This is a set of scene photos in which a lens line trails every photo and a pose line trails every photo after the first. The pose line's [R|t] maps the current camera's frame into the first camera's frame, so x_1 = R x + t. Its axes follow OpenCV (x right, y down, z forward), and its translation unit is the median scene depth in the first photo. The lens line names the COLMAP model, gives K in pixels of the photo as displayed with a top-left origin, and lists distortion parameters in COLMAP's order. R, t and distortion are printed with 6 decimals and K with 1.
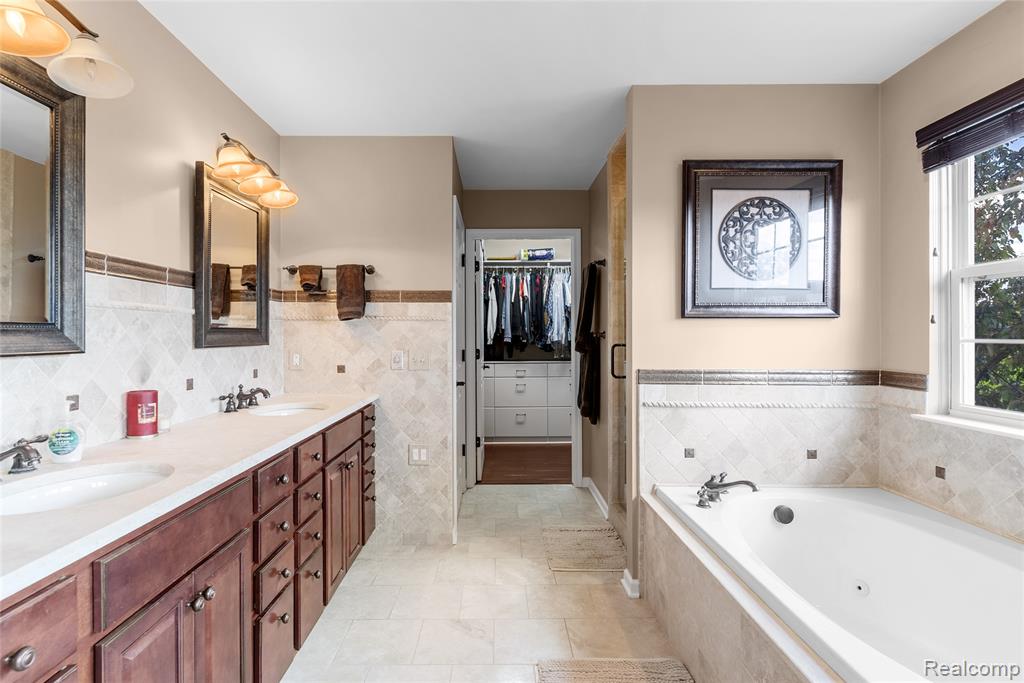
lens RADIAL K [[503.2, 0, 507.7], [0, 503.2, 338.3], [0, 0, 1]] dist [0.005164, 0.000503]
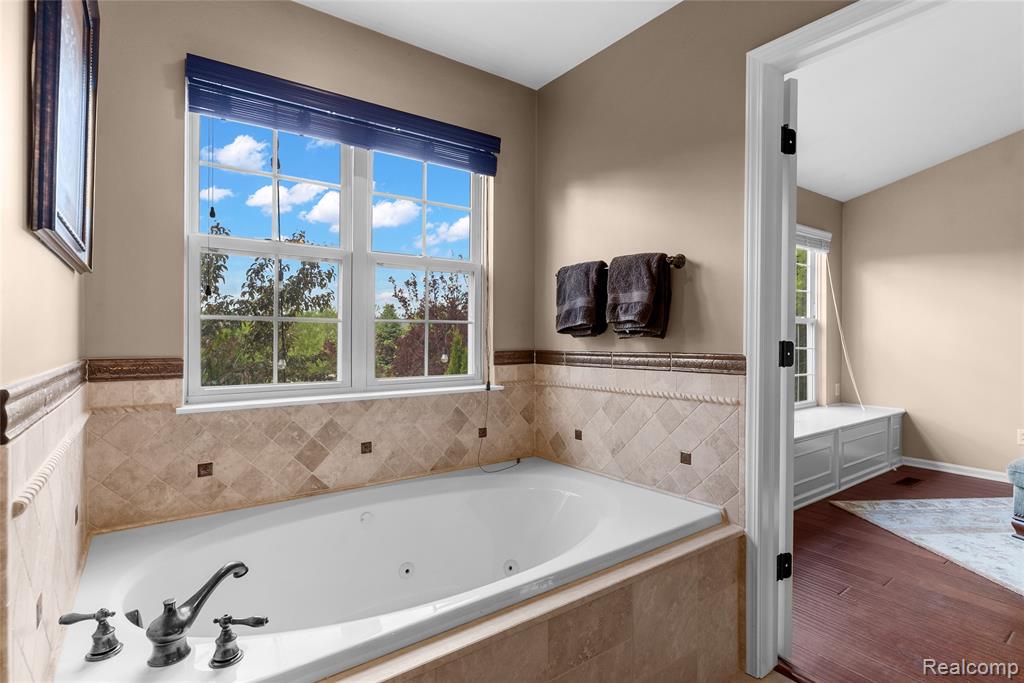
lens RADIAL K [[503.2, 0, 510.8], [0, 503.2, 338.3], [0, 0, 1]] dist [0.005164, 0.000503]
pose [[-0.562036, -0.003029, 0.827107, -0.145912], [0.005573, 0.999957, 0.007448, 0.039424], [-0.827094, 0.008796, -0.561995, 1.066374]]
